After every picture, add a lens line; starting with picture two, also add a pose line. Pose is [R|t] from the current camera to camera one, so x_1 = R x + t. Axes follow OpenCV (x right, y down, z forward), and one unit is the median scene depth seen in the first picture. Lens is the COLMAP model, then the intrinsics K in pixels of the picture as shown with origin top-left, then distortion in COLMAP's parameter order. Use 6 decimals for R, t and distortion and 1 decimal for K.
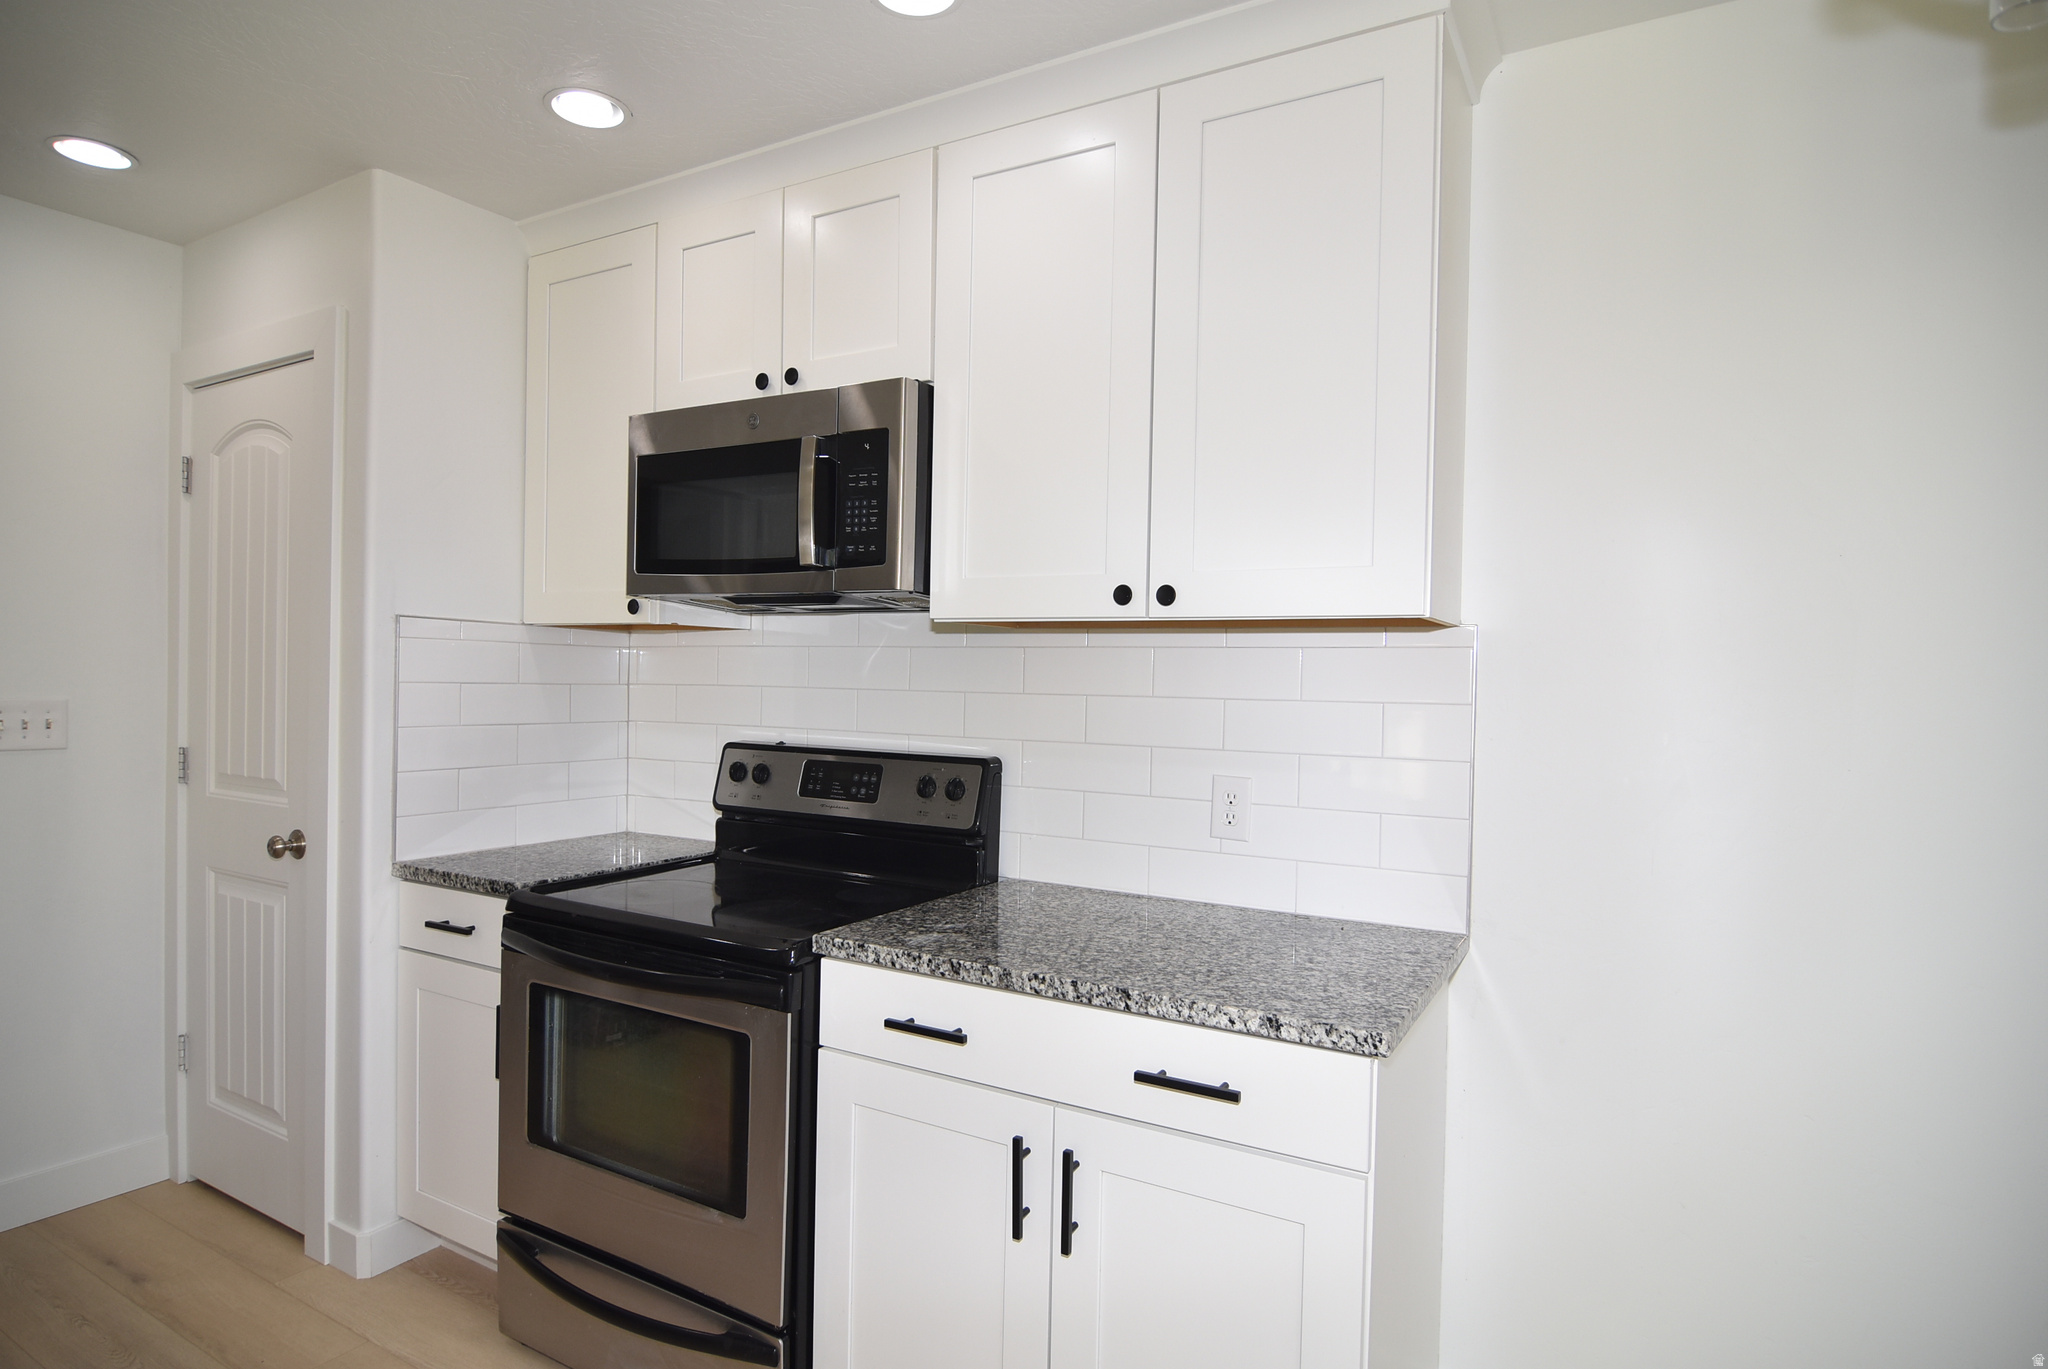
lens RADIAL K [[1083.1, 0, 1024.0], [0, 1083.1, 684.5], [0, 0, 1]] dist [-0.015648, -0.009642]
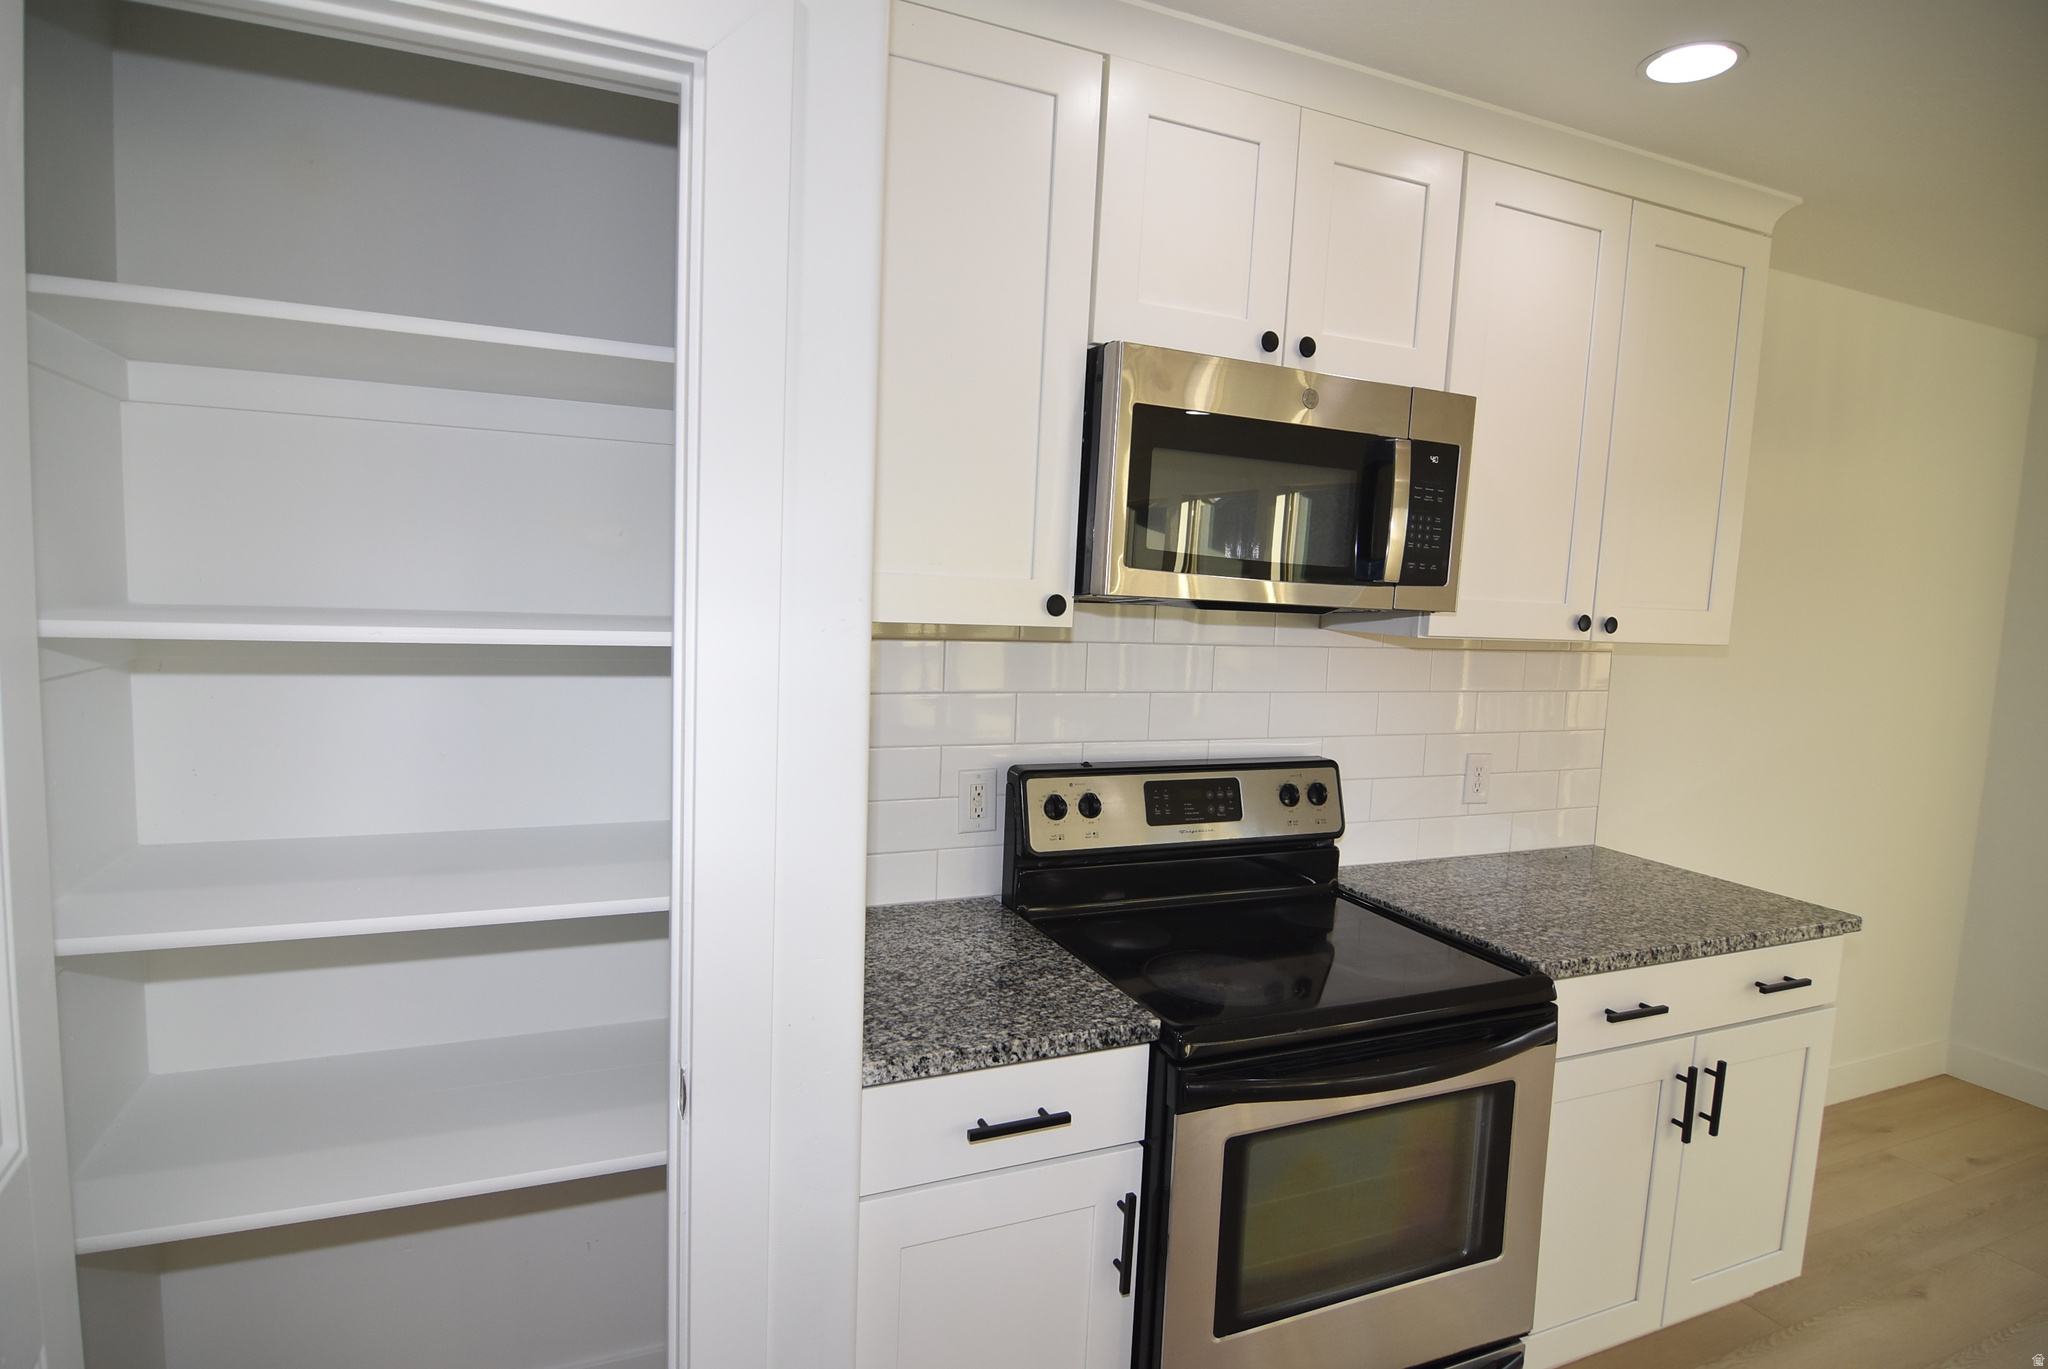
lens RADIAL K [[1083.1, 0, 1024.0], [0, 1083.1, 684.5], [0, 0, 1]] dist [-0.015648, -0.009642]
pose [[0.603543, -0.068203, 0.794408, -1.132597], [-0.025672, 0.994156, 0.104856, -0.113273], [-0.796917, -0.083679, 0.598265, 0.701391]]
